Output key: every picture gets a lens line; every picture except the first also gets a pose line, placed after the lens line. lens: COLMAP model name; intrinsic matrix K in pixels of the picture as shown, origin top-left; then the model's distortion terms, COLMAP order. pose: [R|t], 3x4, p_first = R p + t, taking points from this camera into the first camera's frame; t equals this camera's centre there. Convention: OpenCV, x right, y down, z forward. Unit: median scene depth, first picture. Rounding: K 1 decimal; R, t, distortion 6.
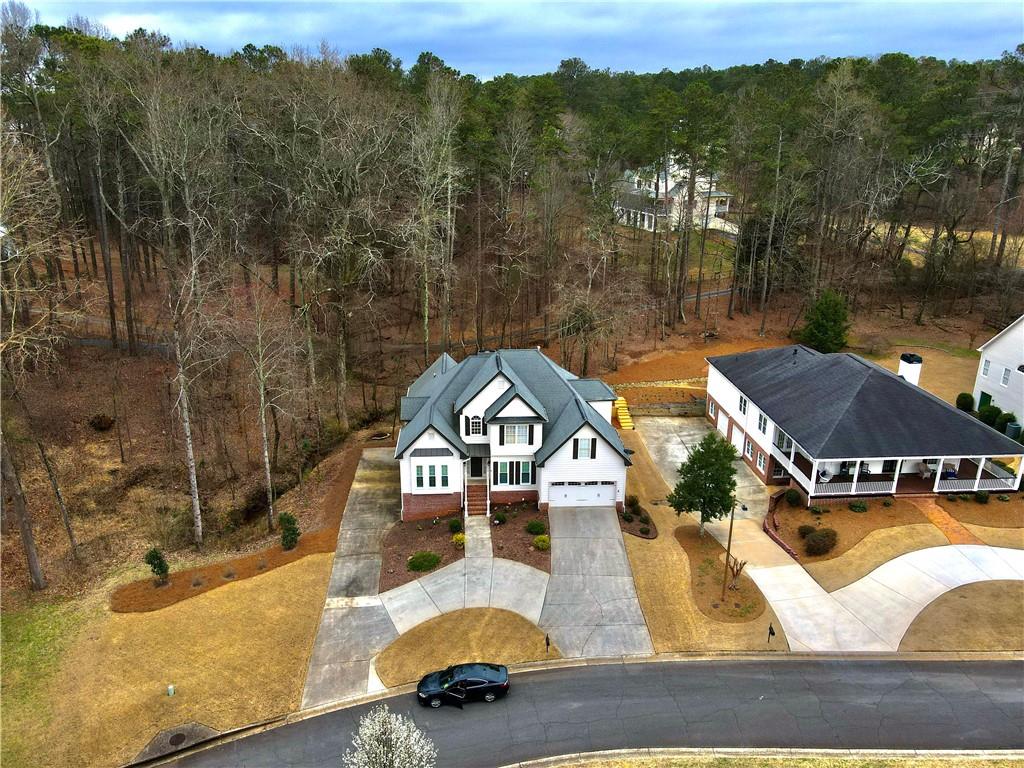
lens RADIAL K [[748.4, 0, 512.0], [0, 748.4, 384.0], [0, 0, 1]] dist [0.010469, 0.010091]
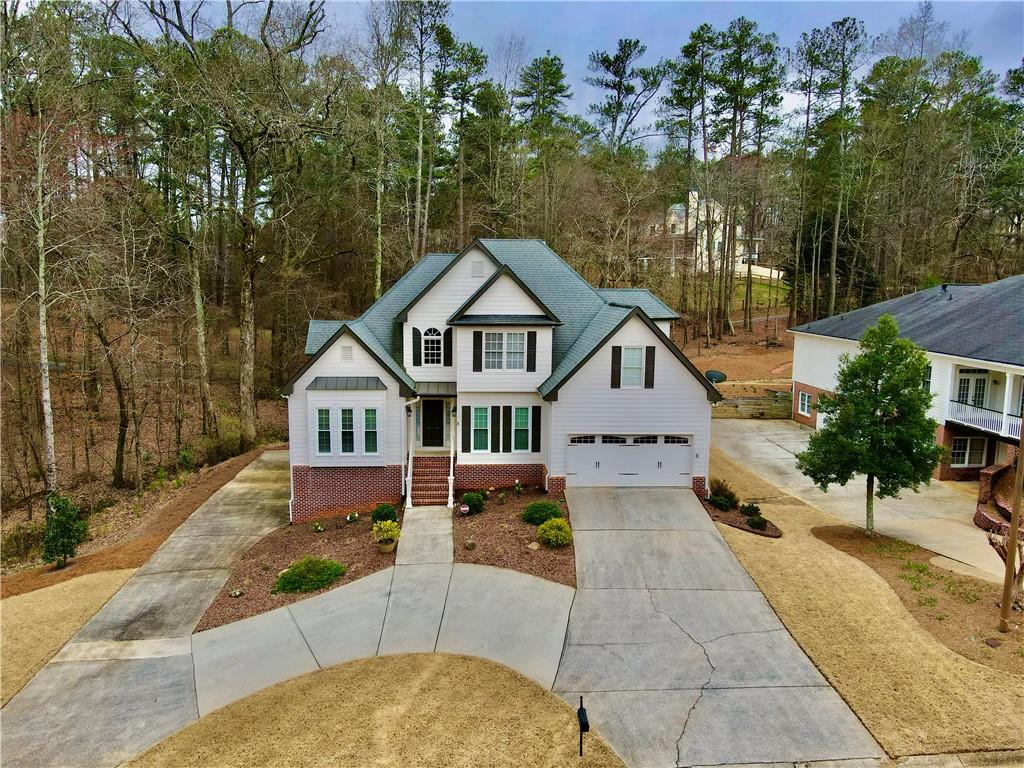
lens RADIAL K [[748.4, 0, 512.0], [0, 748.4, 384.0], [0, 0, 1]] dist [0.010469, 0.010091]
pose [[0.999986, 0.002849, 0.004389, 0.009228], [-0.001966, 0.981896, -0.189413, 0.199171], [-0.004849, 0.189401, 0.981888, 0.485202]]
